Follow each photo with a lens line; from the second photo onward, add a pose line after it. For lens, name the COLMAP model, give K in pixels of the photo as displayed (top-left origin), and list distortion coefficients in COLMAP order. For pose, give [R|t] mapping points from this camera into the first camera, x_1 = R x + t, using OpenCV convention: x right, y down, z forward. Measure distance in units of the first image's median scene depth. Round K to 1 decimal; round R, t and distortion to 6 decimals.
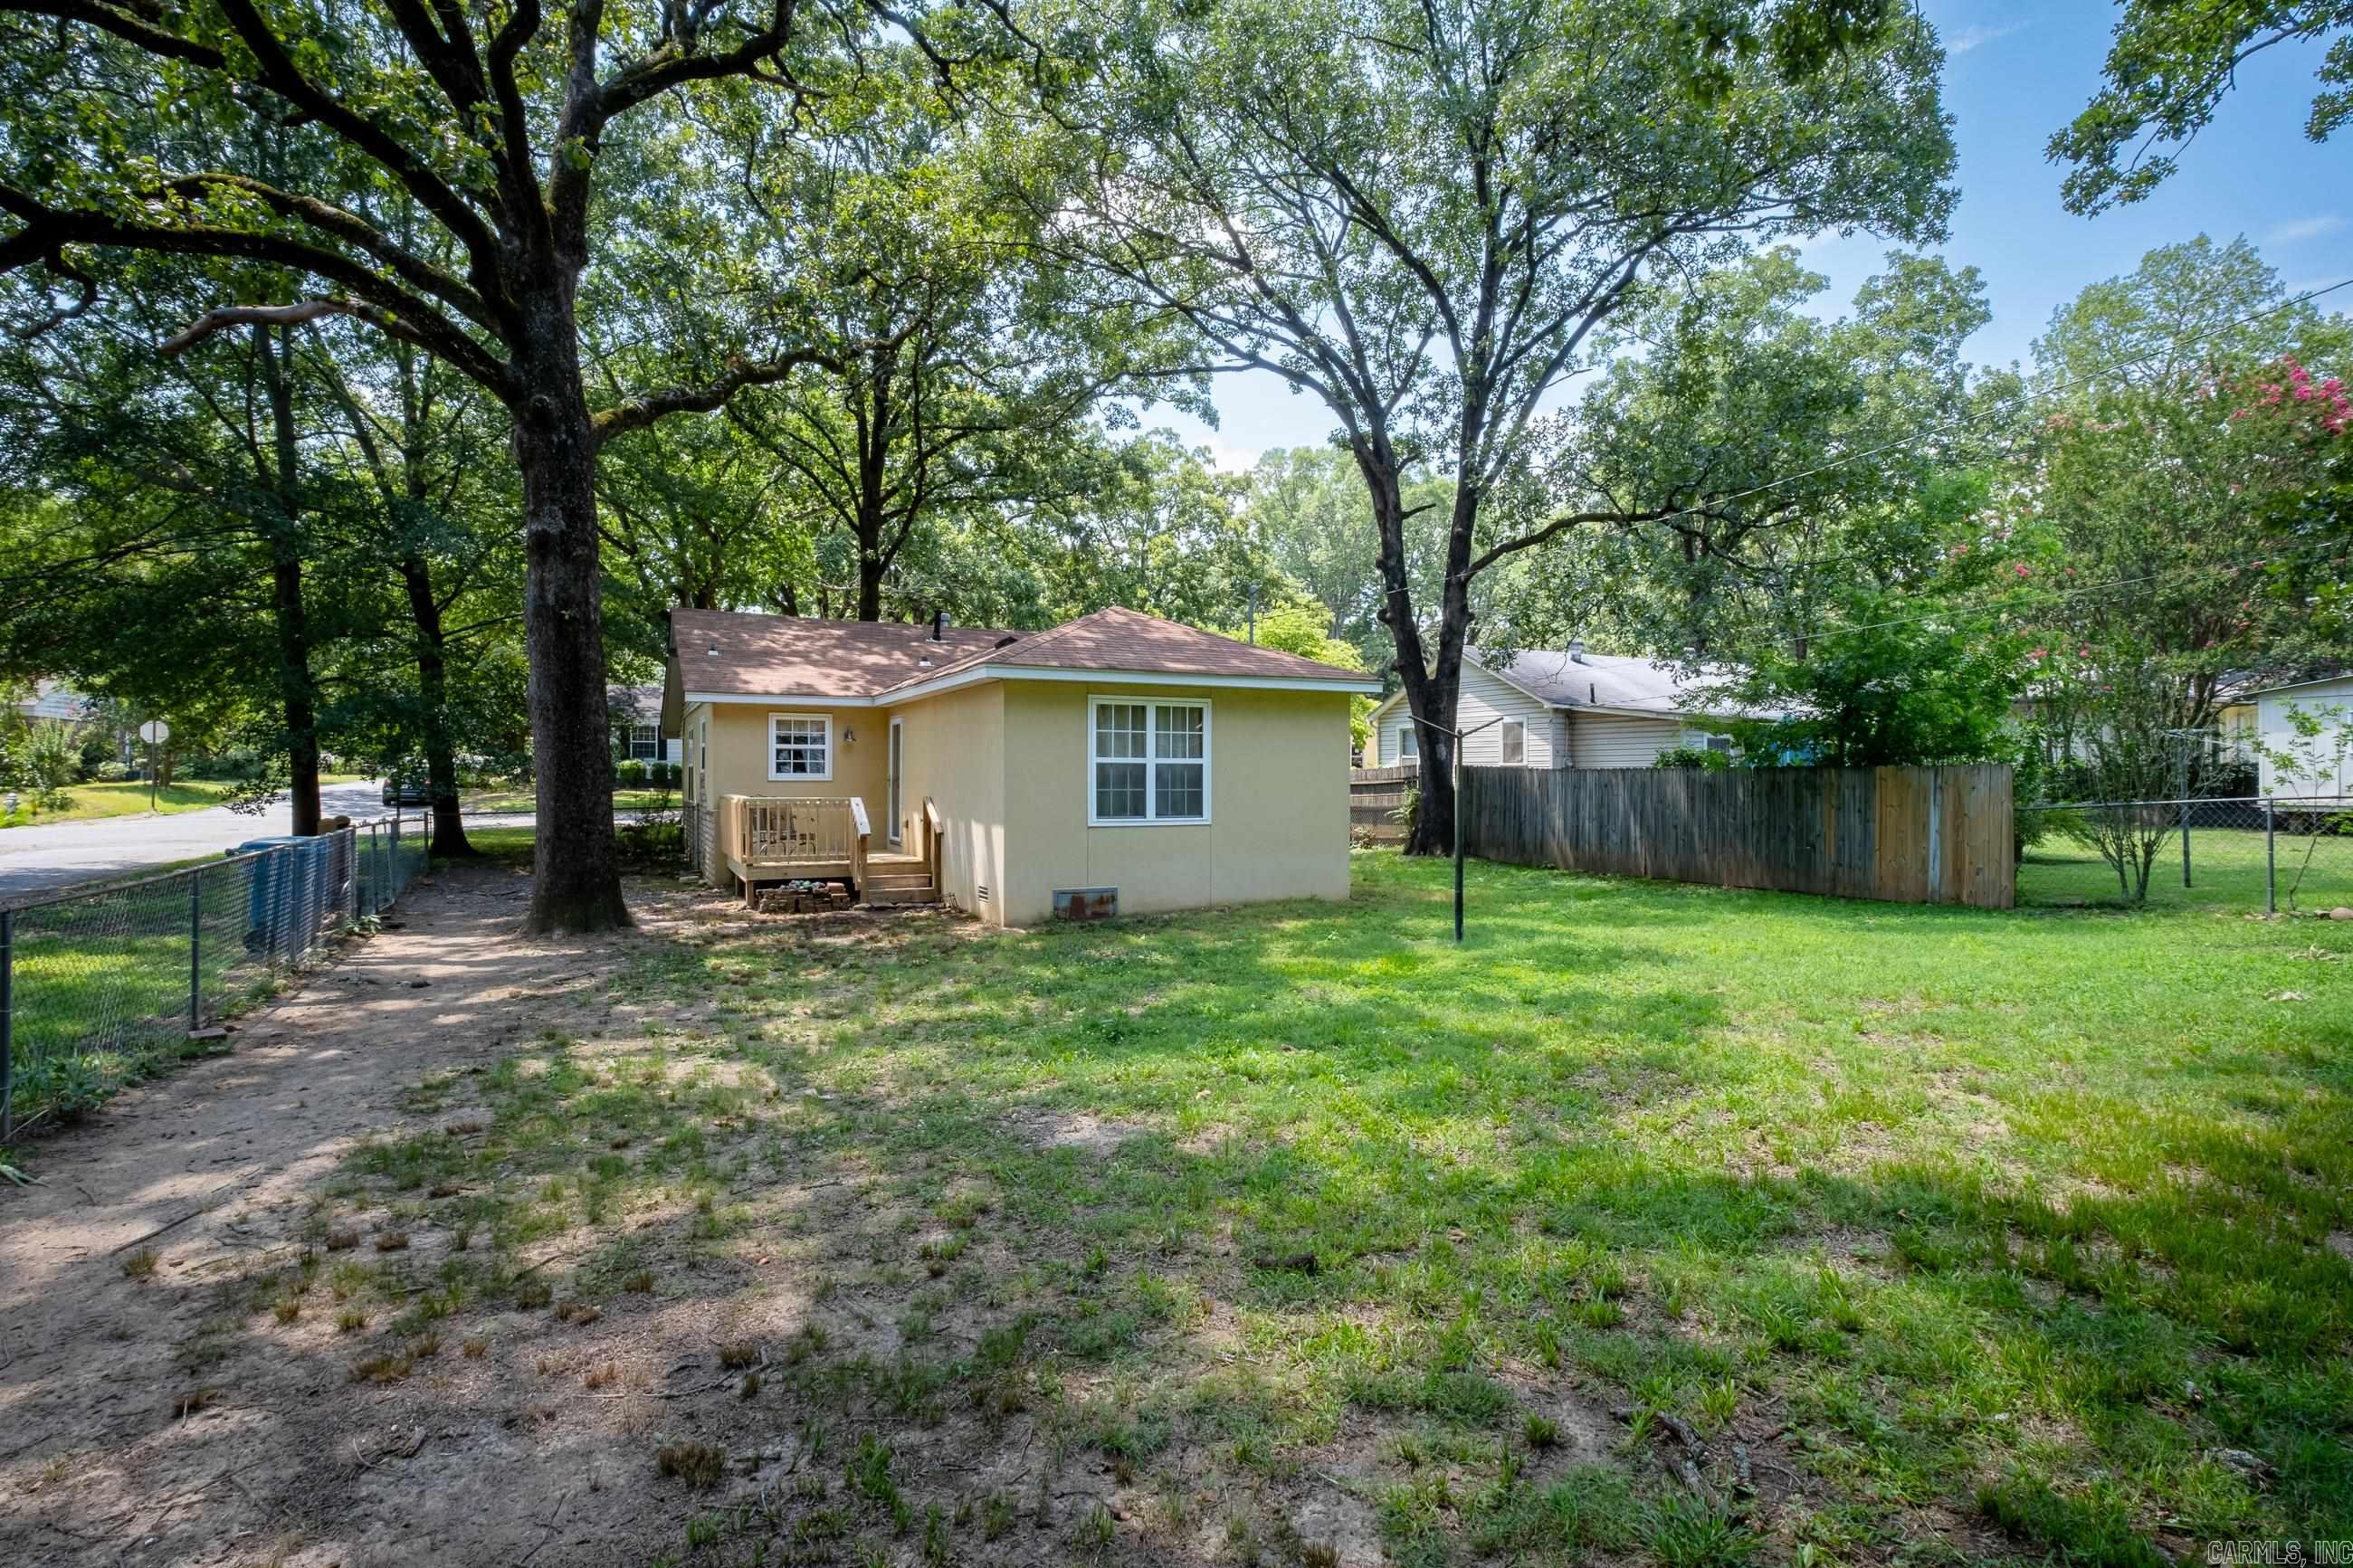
lens RADIAL K [[1179.1, 0, 1157.2], [0, 1179.1, 781.3], [0, 0, 1]] dist [-0.009352, -0.002091]
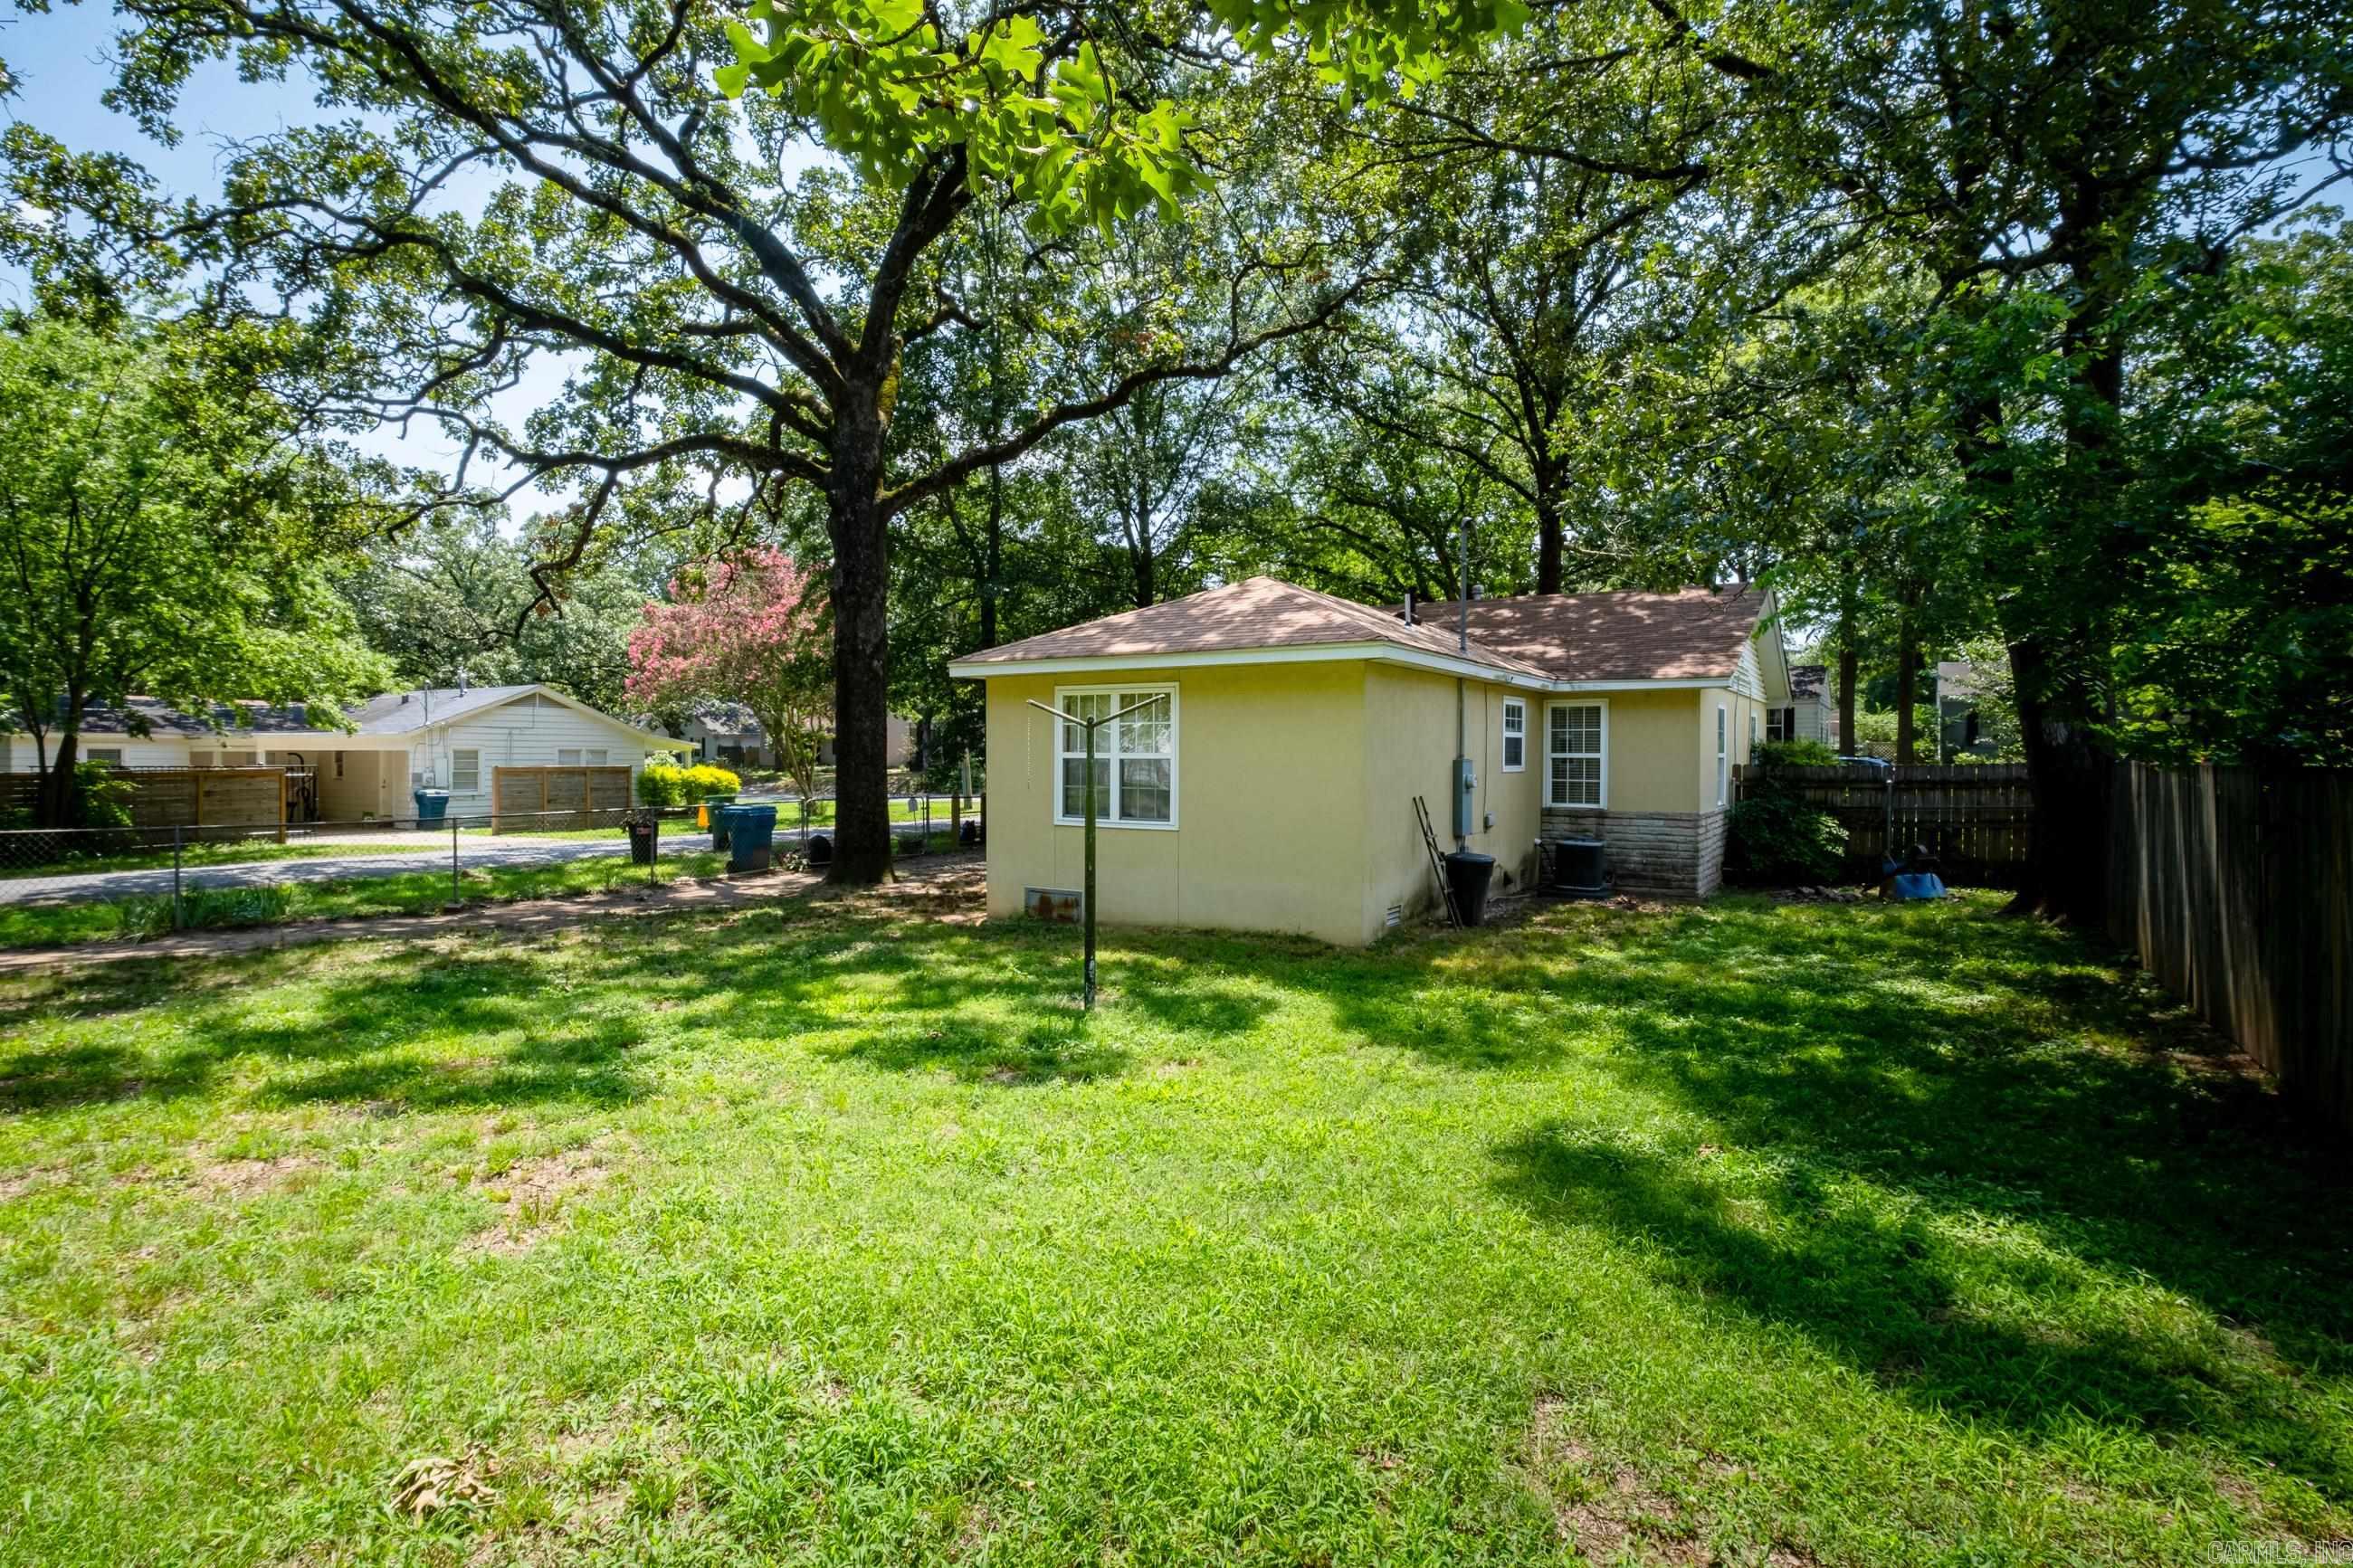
lens RADIAL K [[1179.1, 0, 1163.8], [0, 1179.1, 776.2], [0, 0, 1]] dist [-0.009352, -0.002091]
pose [[0.518646, 0.014423, -0.854867, 0.534957], [-0.004206, 0.999889, 0.014318, -0.010214], [0.854979, -0.003831, 0.518649, 0.382962]]
